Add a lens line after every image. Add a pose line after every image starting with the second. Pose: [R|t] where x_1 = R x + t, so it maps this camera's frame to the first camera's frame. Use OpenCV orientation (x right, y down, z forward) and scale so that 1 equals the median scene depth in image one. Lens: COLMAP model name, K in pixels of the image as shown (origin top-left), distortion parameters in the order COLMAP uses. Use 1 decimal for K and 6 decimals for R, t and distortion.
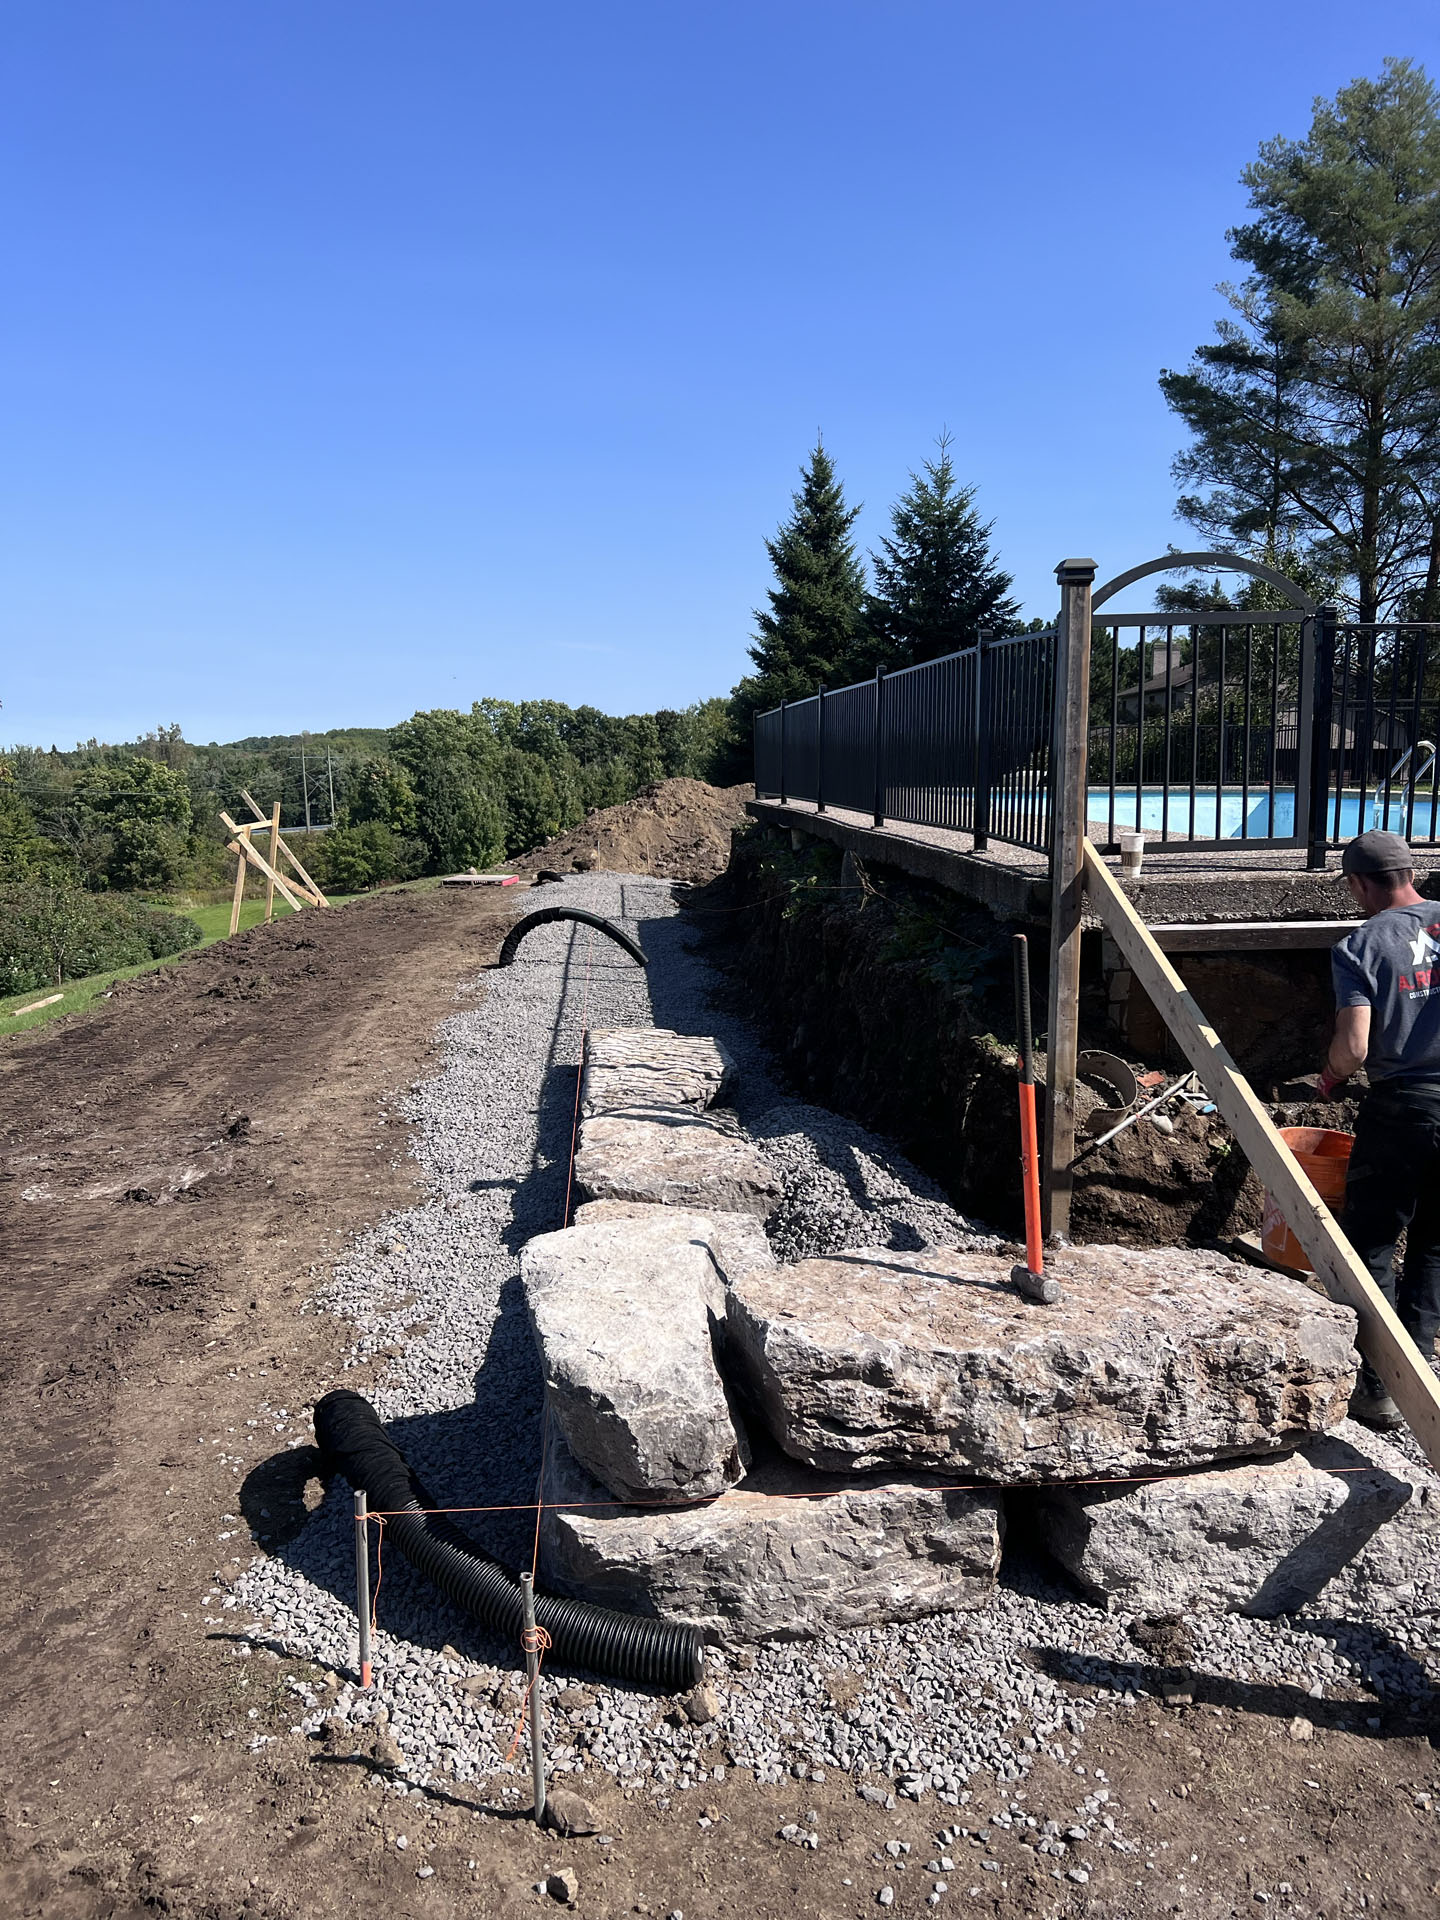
lens RADIAL K [[1487.9, 0, 748.9], [0, 1487.9, 915.9], [0, 0, 1]] dist [0.176804, -0.192229]
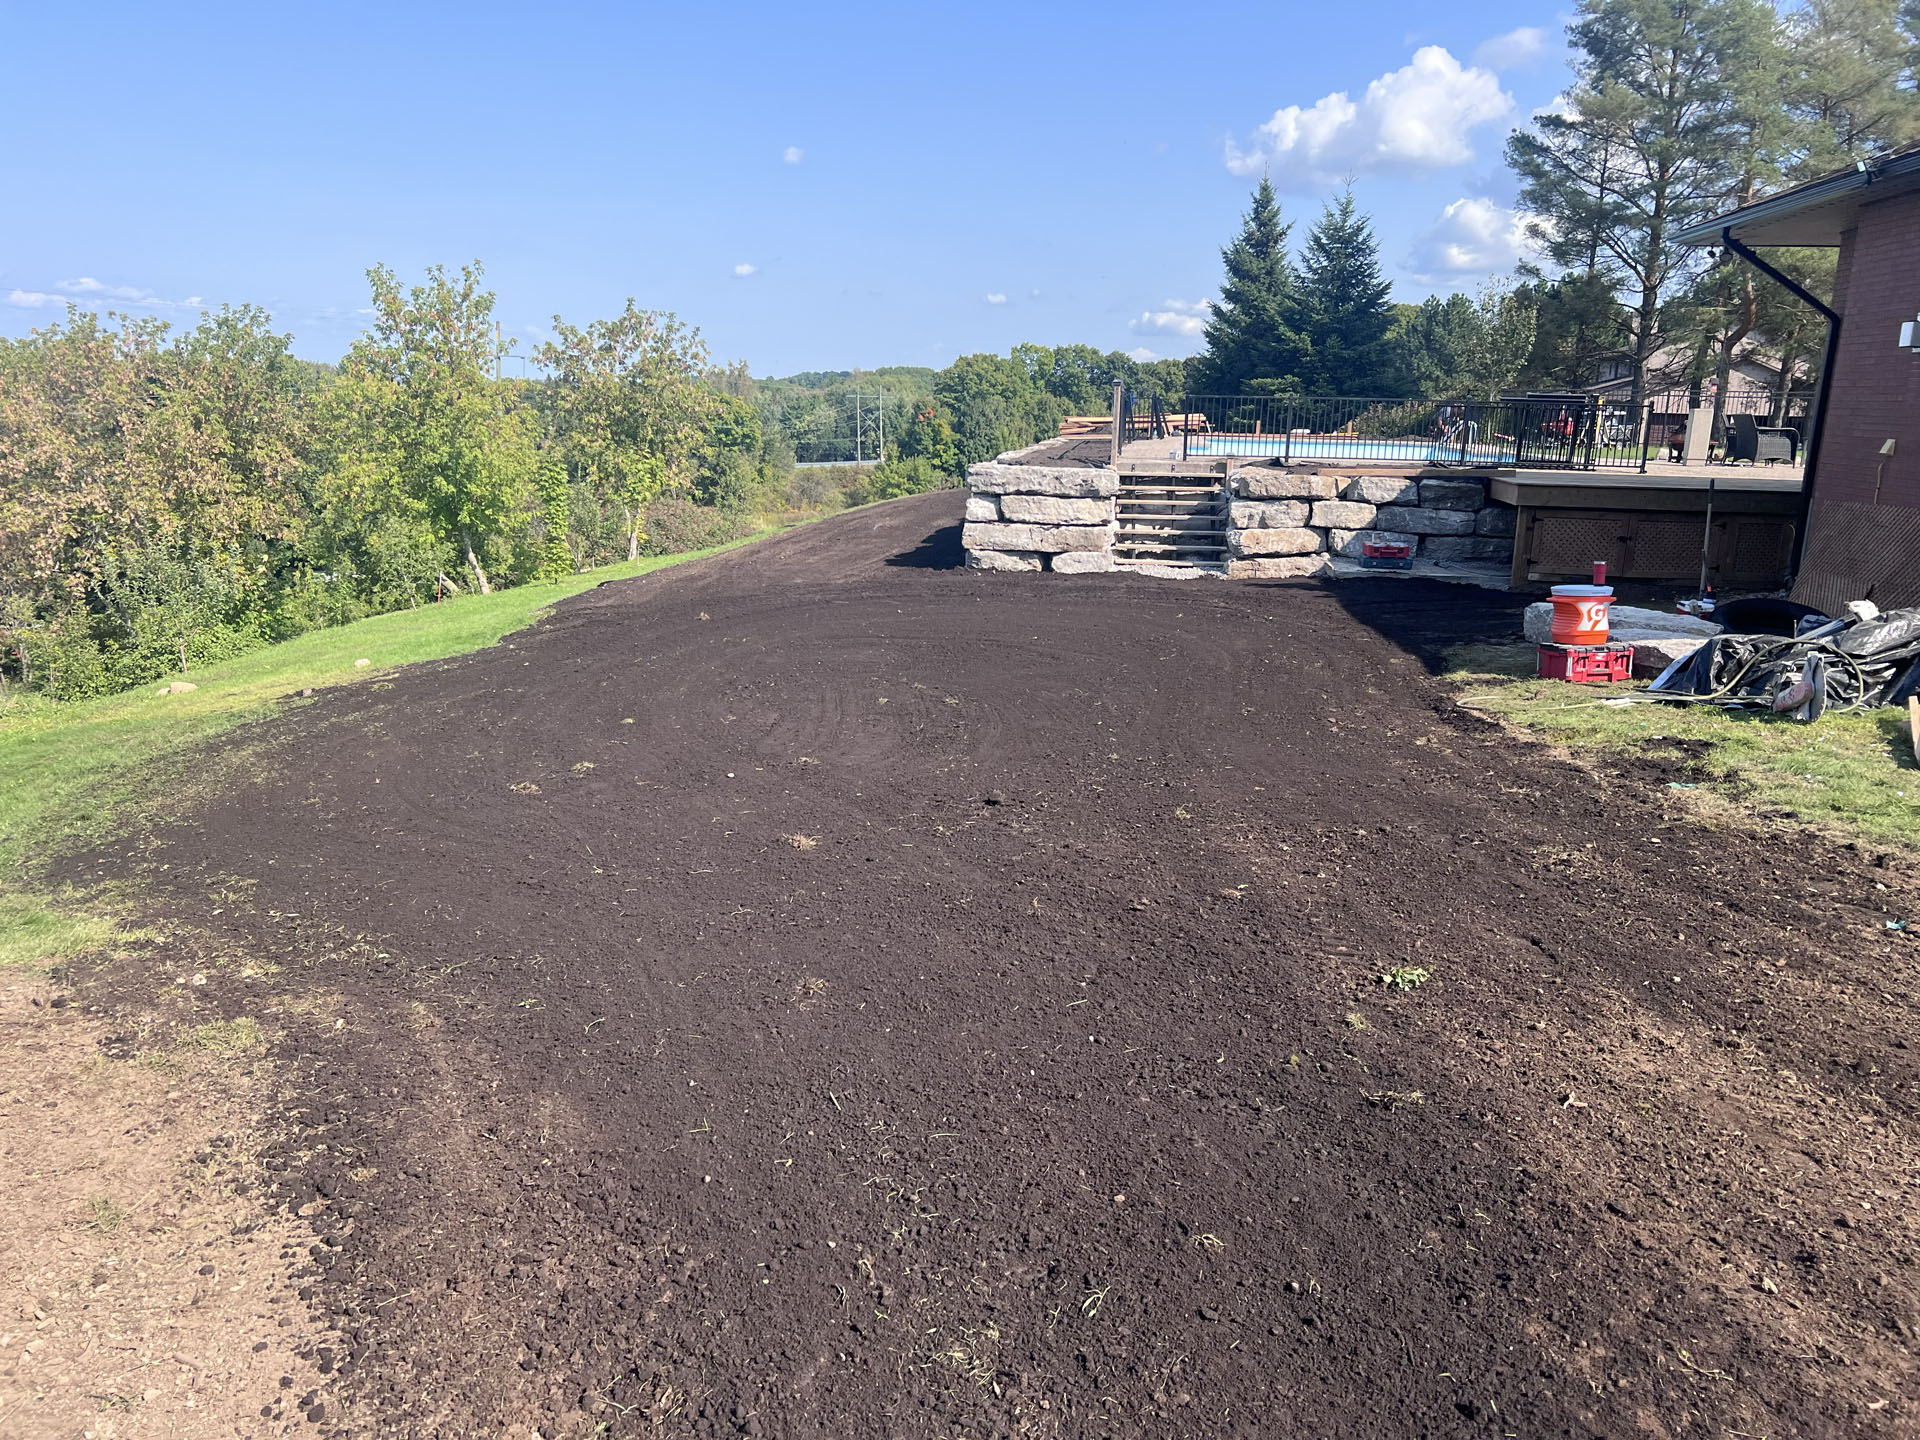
lens RADIAL K [[1487.9, 0, 960.0], [0, 1487.9, 720.0], [0, 0, 1]] dist [0.176804, -0.192229]
pose [[0.976583, 0.073321, -0.202259, 0.088879], [-0.051855, 0.992637, 0.109467, 0.032945], [0.208796, -0.096415, 0.973195, -0.410450]]
